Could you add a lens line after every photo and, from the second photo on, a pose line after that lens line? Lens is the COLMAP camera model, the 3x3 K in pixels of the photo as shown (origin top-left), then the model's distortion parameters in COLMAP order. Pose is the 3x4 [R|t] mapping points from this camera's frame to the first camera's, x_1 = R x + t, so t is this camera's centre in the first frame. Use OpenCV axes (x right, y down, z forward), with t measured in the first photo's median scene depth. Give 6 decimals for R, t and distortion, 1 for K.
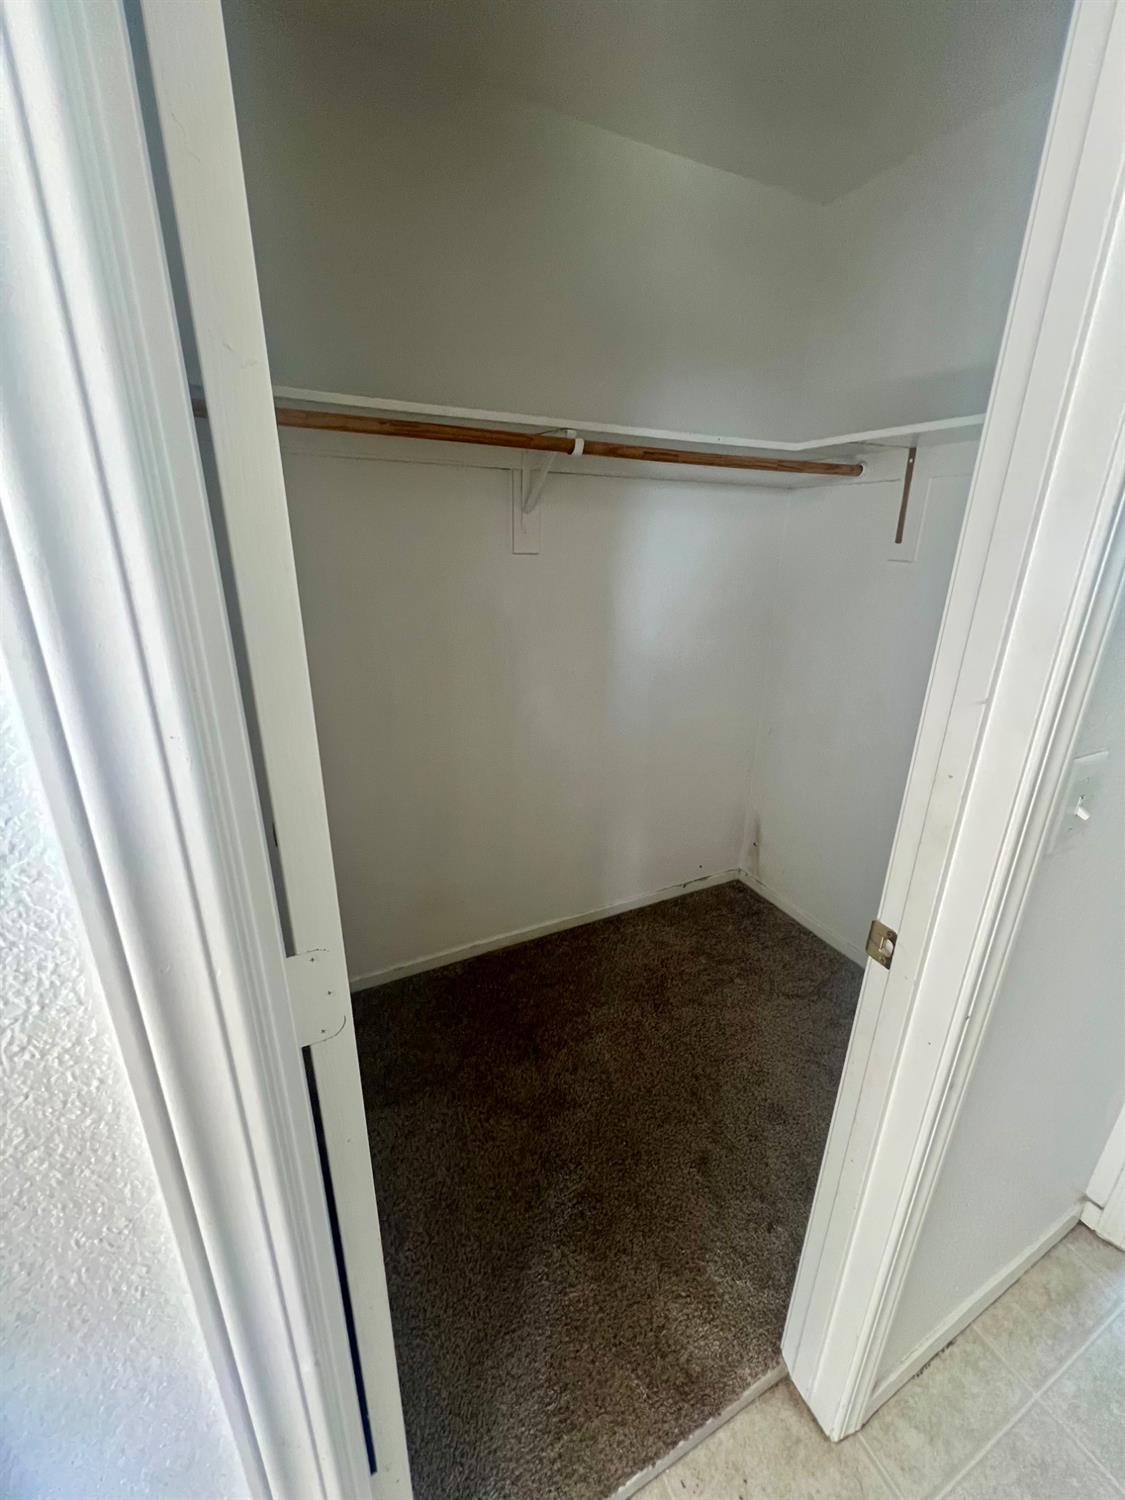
lens RADIAL K [[598.8, 0, 562.5], [0, 598.8, 750.0], [0, 0, 1]] dist [-0.000846, -0.000122]
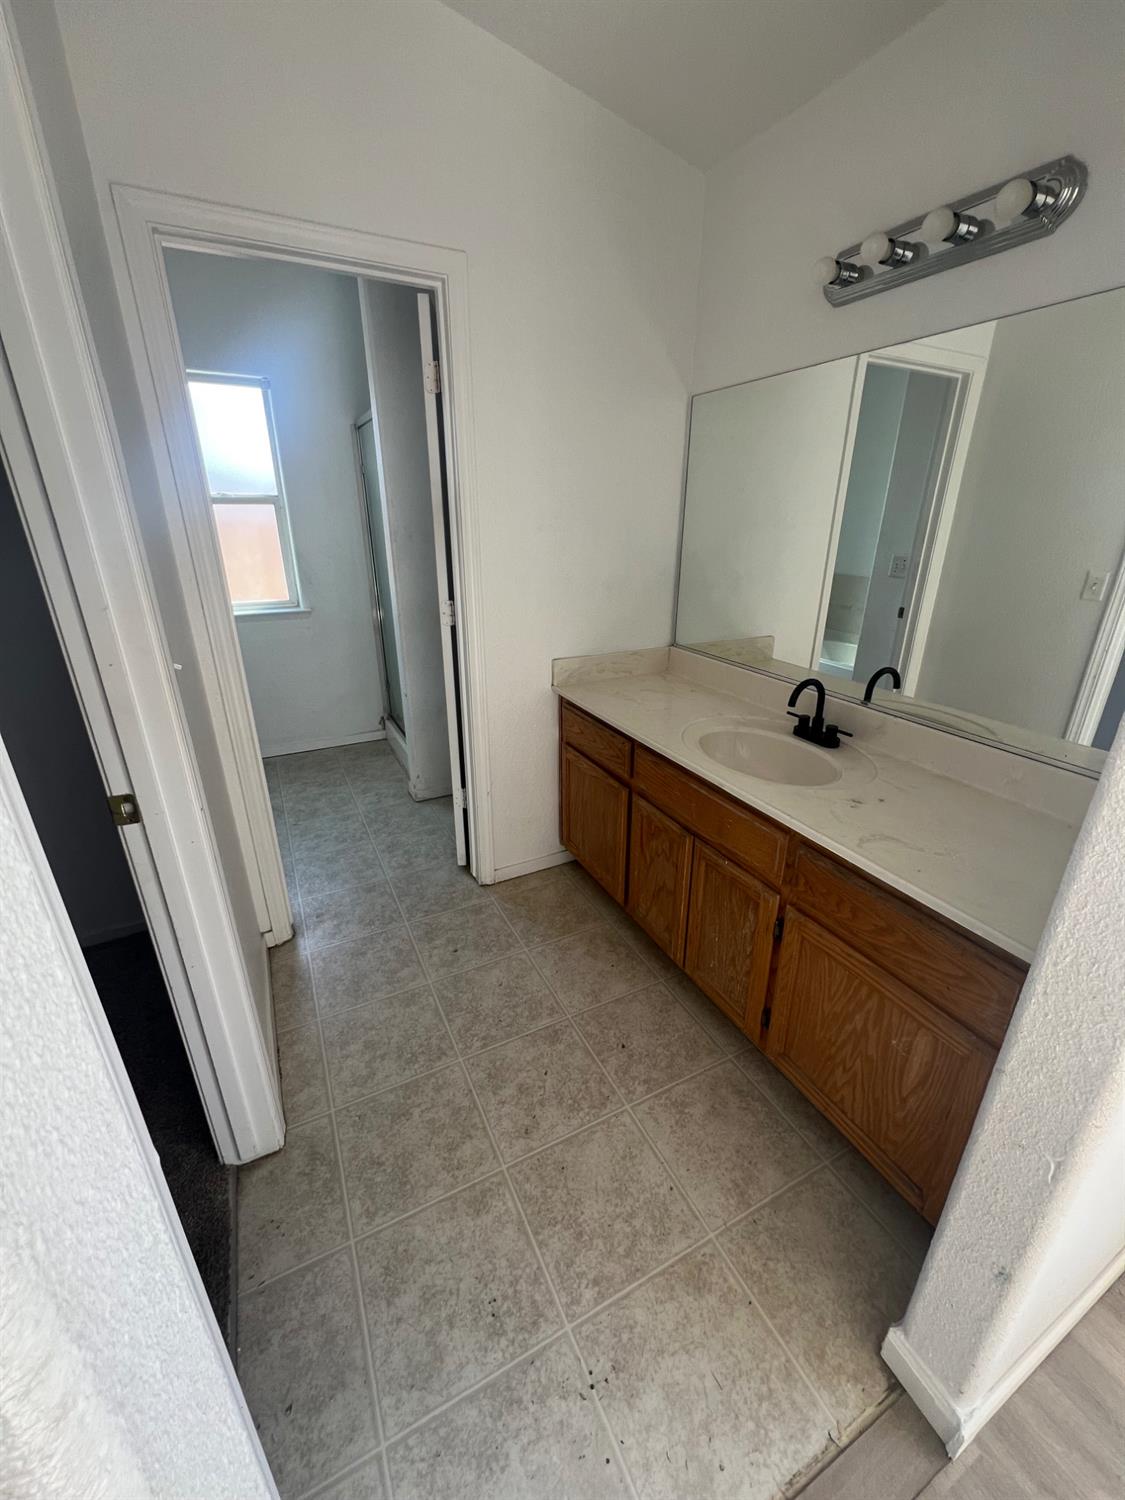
lens RADIAL K [[600.2, 0, 562.5], [0, 600.2, 750.0], [0, 0, 1]] dist [-0.000084, -0.000021]
pose [[-0.005303, -0.381581, 0.924320, -0.499892], [0.331686, 0.871334, 0.361609, 0.040252], [-0.943375, 0.308501, 0.121945, -0.088645]]
